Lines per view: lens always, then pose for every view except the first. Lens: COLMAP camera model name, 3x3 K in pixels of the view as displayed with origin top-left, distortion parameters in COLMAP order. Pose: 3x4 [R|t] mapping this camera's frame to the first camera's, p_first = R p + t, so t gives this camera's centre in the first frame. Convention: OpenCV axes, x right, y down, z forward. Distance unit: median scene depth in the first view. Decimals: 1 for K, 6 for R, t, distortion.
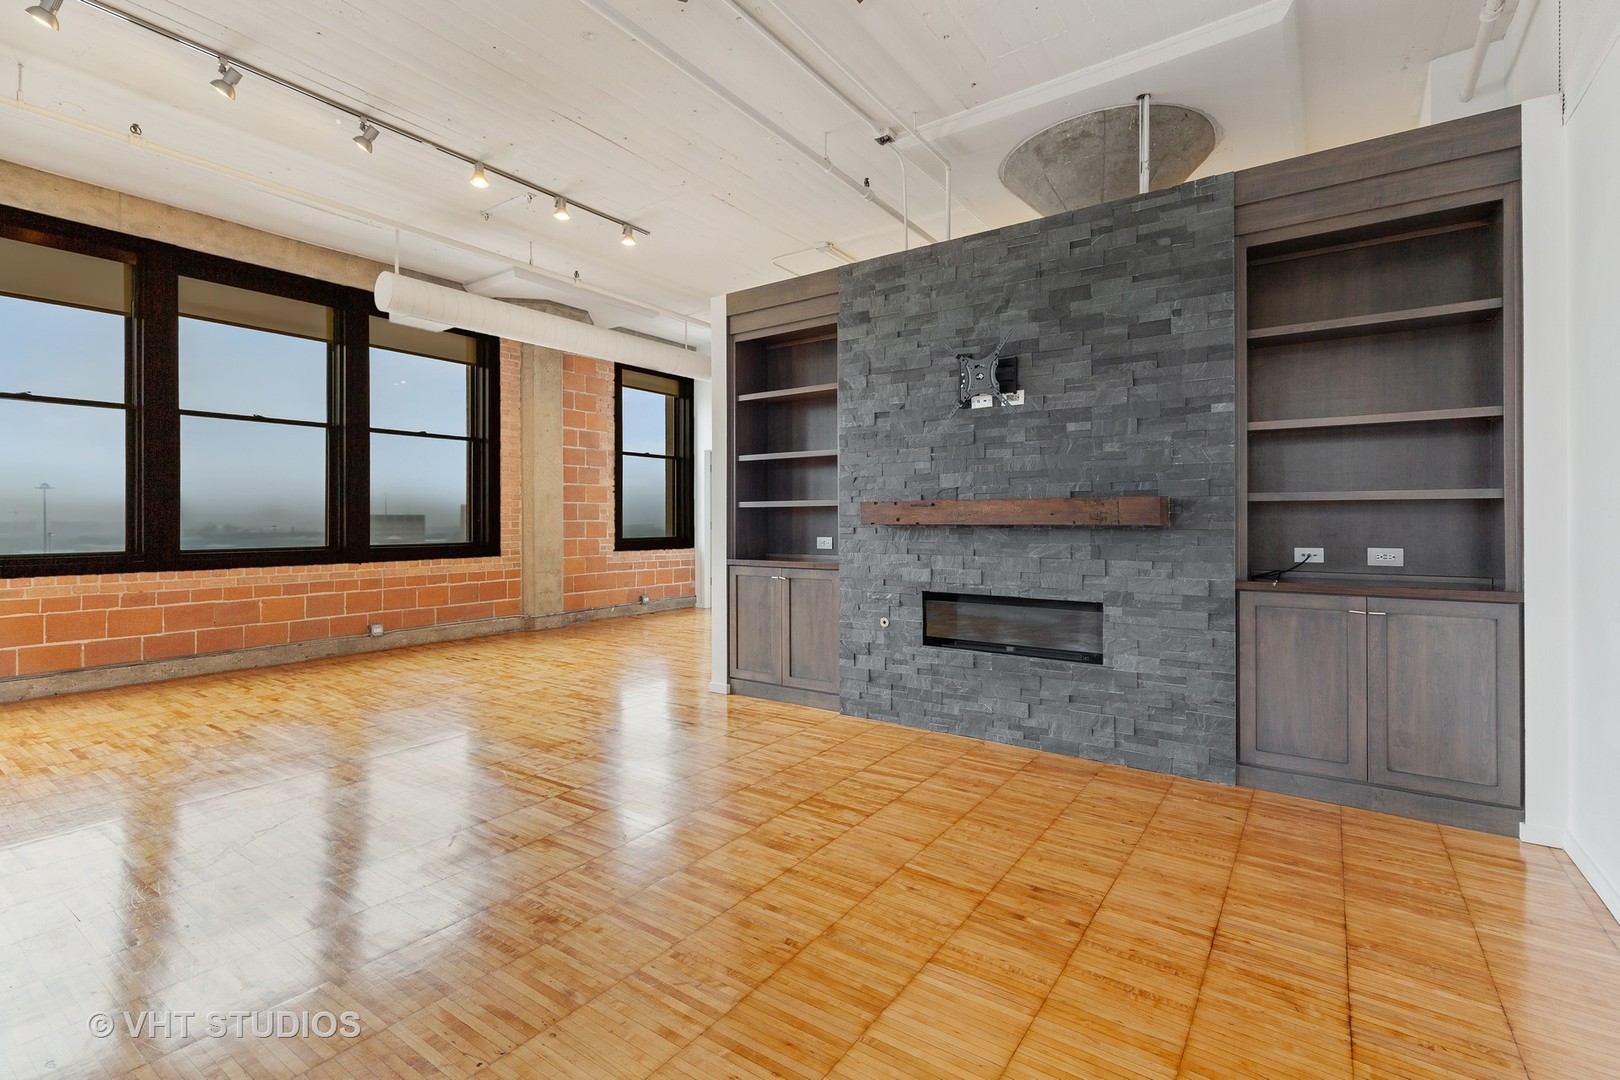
lens RADIAL K [[731.4, 0, 802.1], [0, 731.4, 517.3], [0, 0, 1]] dist [0.004033, -0.000044]
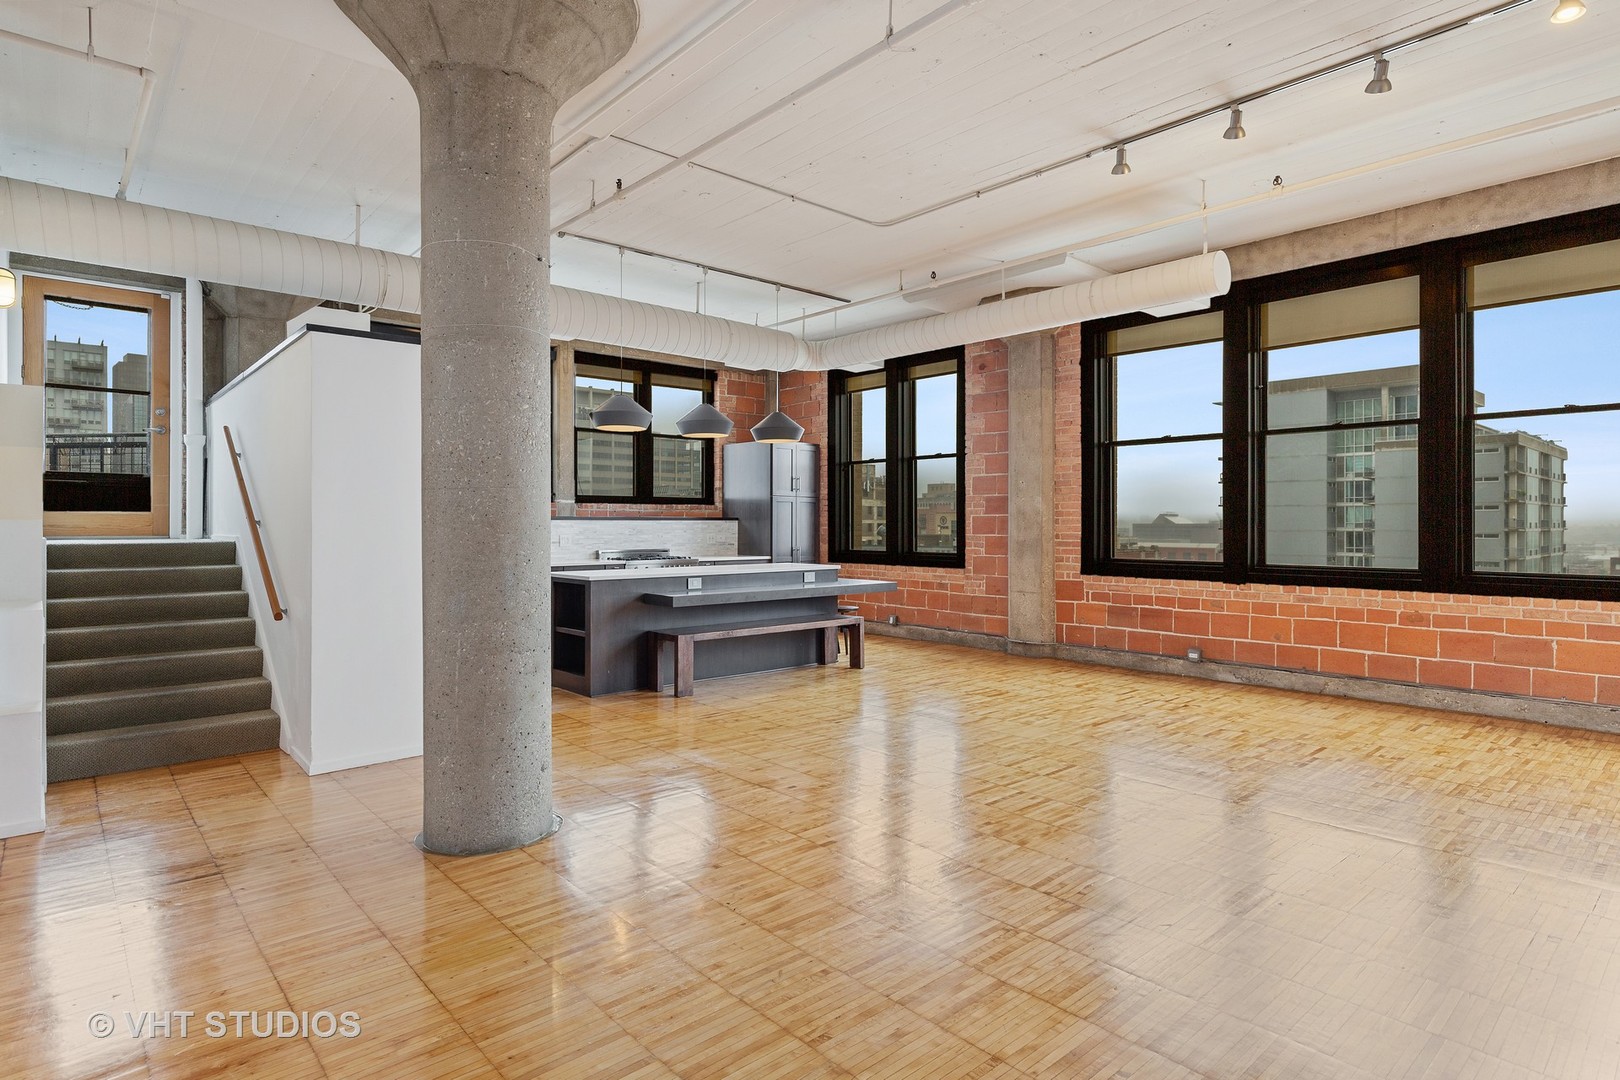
lens RADIAL K [[859.8, 0, 812.9], [0, 859.8, 526.2], [0, 0, 1]] dist [0.001707, 0.000449]
pose [[-0.215691, -0.005404, -0.976447, 0.385779], [-0.006489, 0.999971, -0.004100, -0.000626], [0.976440, 0.005452, -0.215720, 0.480150]]
